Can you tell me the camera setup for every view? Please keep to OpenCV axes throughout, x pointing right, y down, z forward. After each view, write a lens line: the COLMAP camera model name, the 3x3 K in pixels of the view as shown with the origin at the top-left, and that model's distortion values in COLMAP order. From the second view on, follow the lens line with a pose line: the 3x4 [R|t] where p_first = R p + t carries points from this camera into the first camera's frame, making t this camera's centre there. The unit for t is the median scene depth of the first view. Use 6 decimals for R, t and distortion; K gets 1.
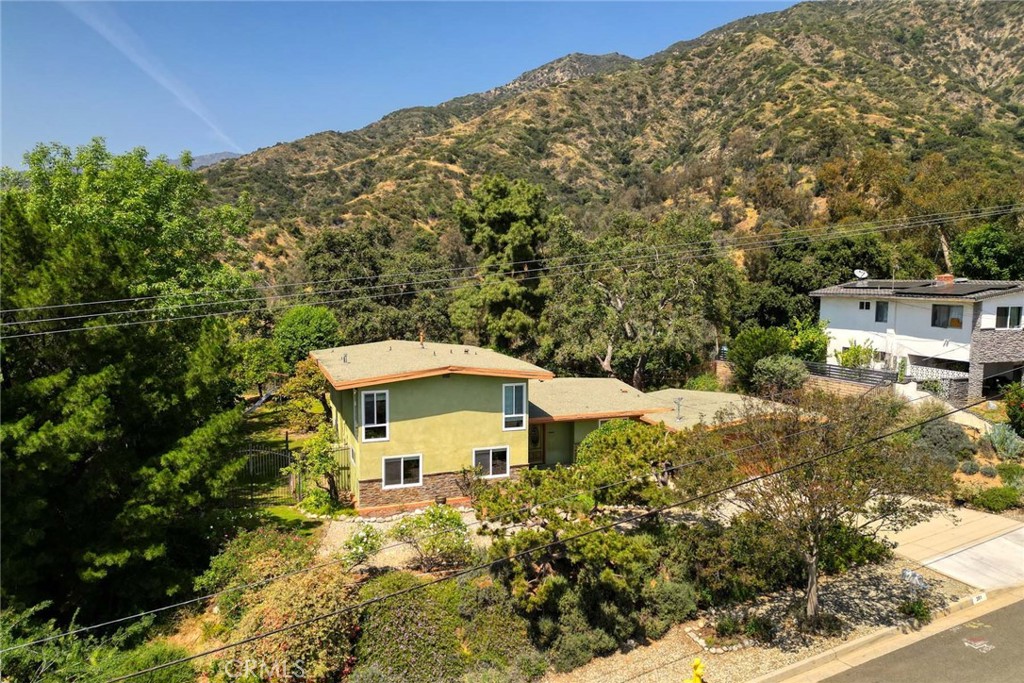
lens RADIAL K [[744.7, 0, 503.0], [0, 744.7, 347.7], [0, 0, 1]] dist [0.065542, -0.060350]
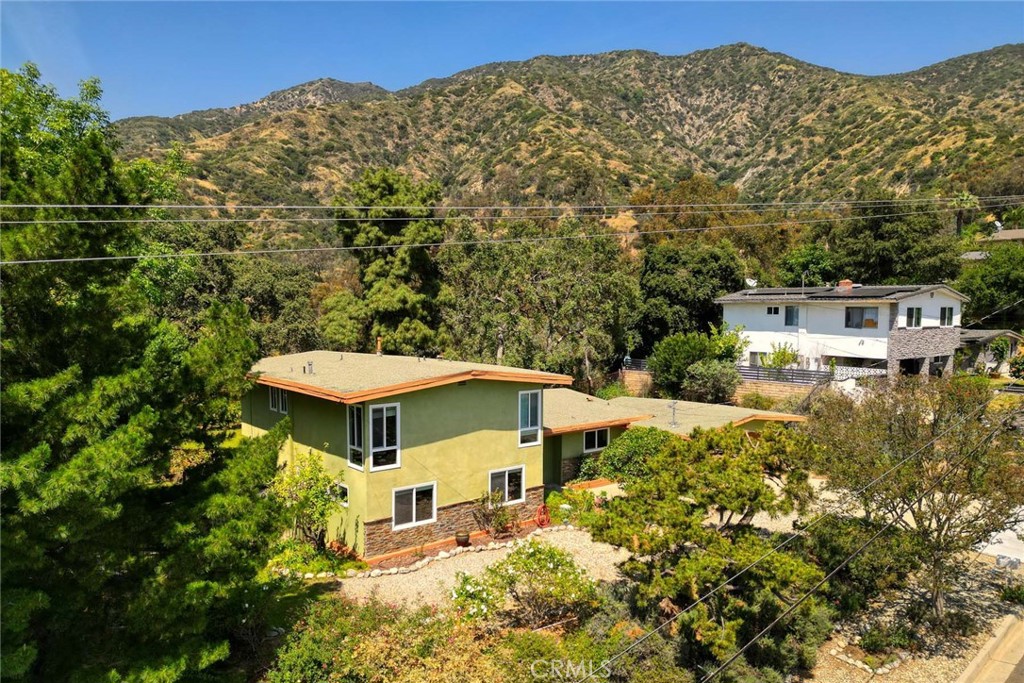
lens RADIAL K [[744.7, 0, 521.9], [0, 744.7, 355.4], [0, 0, 1]] dist [0.065542, -0.060350]
pose [[0.941185, -0.020620, 0.337263, -0.031280], [0.030414, 0.999254, -0.023782, 0.003118], [-0.336521, 0.032641, 0.941110, 0.022774]]
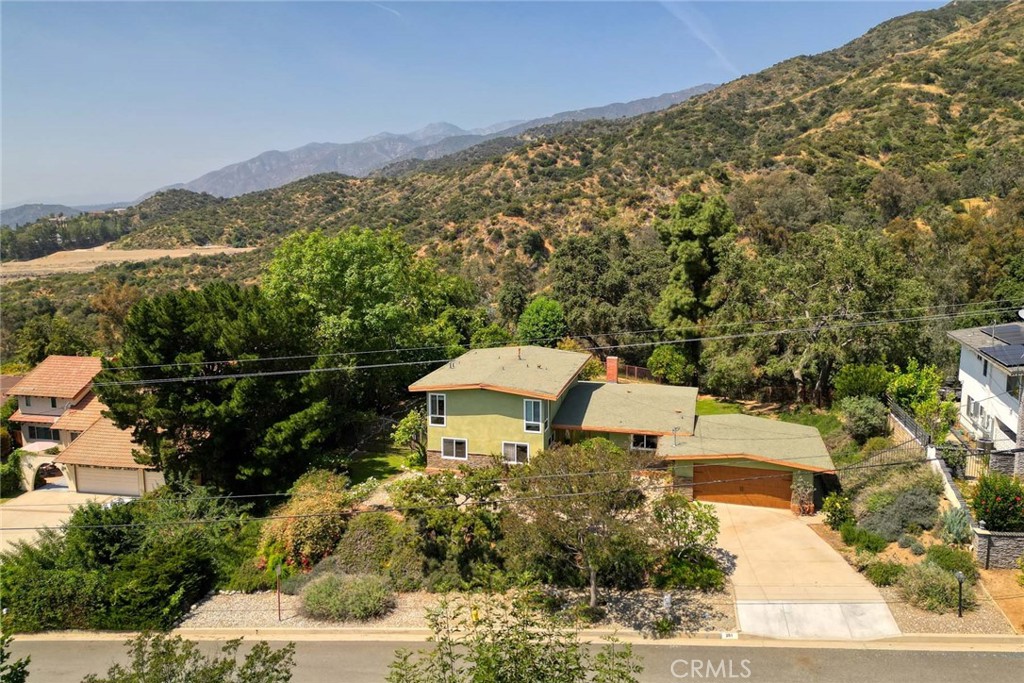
lens RADIAL K [[744.7, 0, 499.4], [0, 744.7, 326.2], [0, 0, 1]] dist [0.065542, -0.060350]
pose [[0.820640, 0.085004, -0.565088, 0.082218], [-0.049540, 0.995734, 0.077841, -0.021473], [0.569295, -0.035885, 0.821350, -0.018417]]
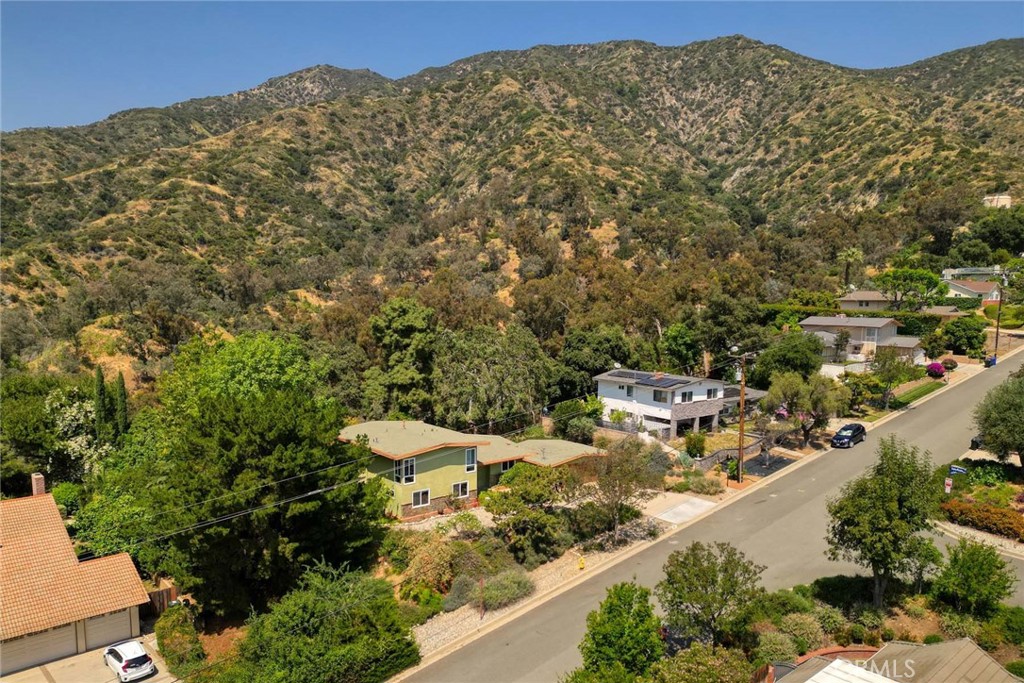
lens RADIAL K [[744.7, 0, 523.5], [0, 744.7, 373.6], [0, 0, 1]] dist [0.065542, -0.060350]
pose [[0.939704, -0.030012, 0.340669, -0.057902], [0.025080, 0.999507, 0.018873, -0.020531], [-0.341068, -0.009191, 0.939994, -0.099805]]
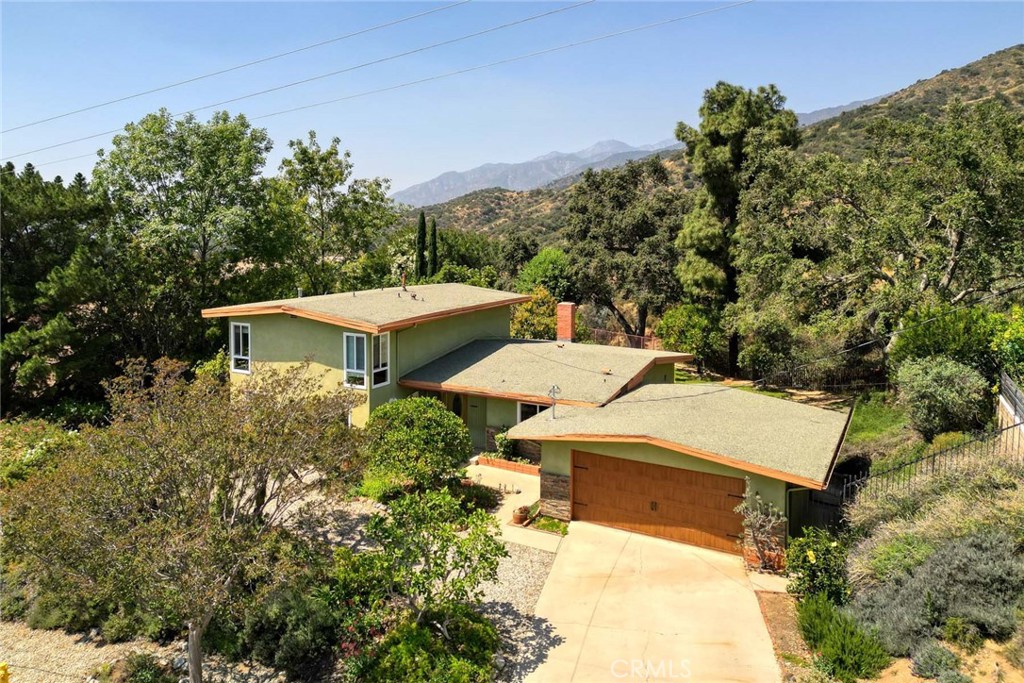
lens RADIAL K [[744.7, 0, 462.5], [0, 744.7, 286.0], [0, 0, 1]] dist [0.065542, -0.060350]
pose [[0.645279, 0.065939, -0.761096, 0.085548], [-0.075540, 0.996893, 0.022323, -0.004250], [0.760203, 0.043088, 0.648256, 0.058590]]
